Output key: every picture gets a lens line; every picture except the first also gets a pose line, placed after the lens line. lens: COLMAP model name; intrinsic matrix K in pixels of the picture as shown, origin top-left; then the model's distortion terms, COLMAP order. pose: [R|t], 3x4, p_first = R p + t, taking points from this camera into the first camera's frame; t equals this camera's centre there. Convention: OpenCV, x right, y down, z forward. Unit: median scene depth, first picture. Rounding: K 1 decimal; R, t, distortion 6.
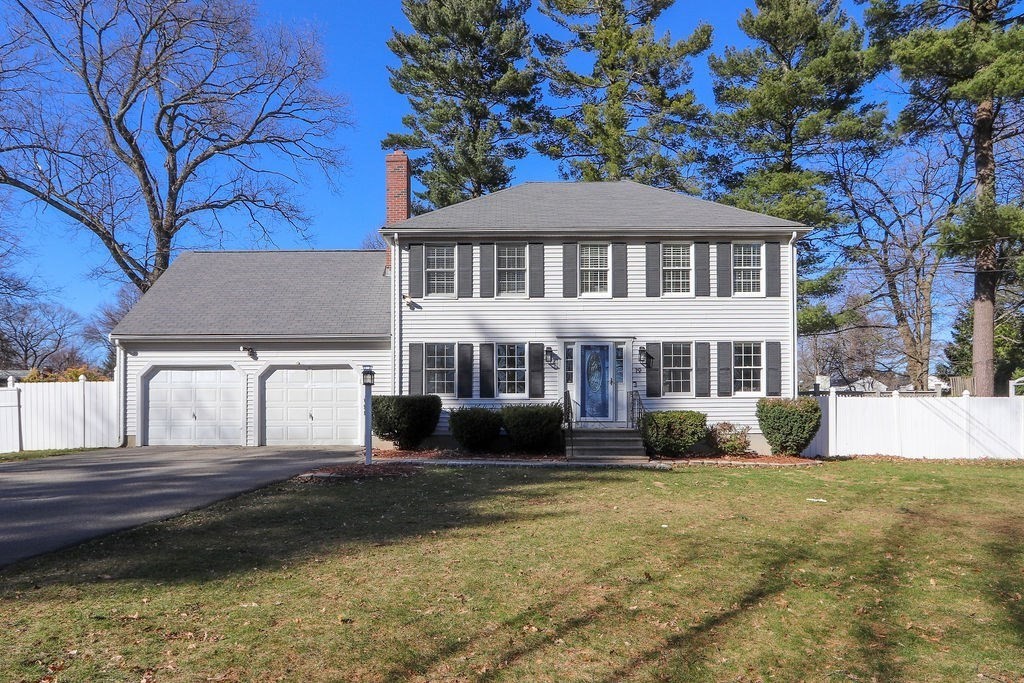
lens RADIAL K [[623.2, 0, 512.0], [0, 623.2, 370.2], [0, 0, 1]] dist [0.006508, 0.000509]
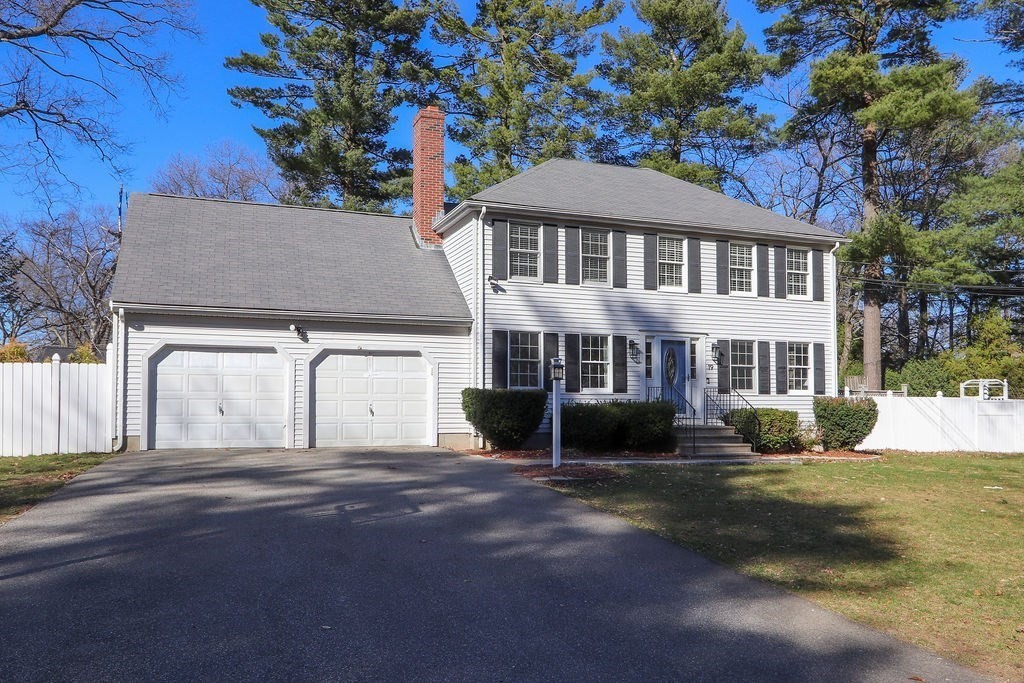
lens RADIAL K [[757.6, 0, 512.0], [0, 757.6, 341.5], [0, 0, 1]] dist [0.040560, -0.045278]
pose [[0.933853, 0.037231, 0.355713, -0.523424], [-0.028844, 0.999167, -0.028857, 0.003893], [-0.356491, 0.016688, 0.934150, -0.026176]]
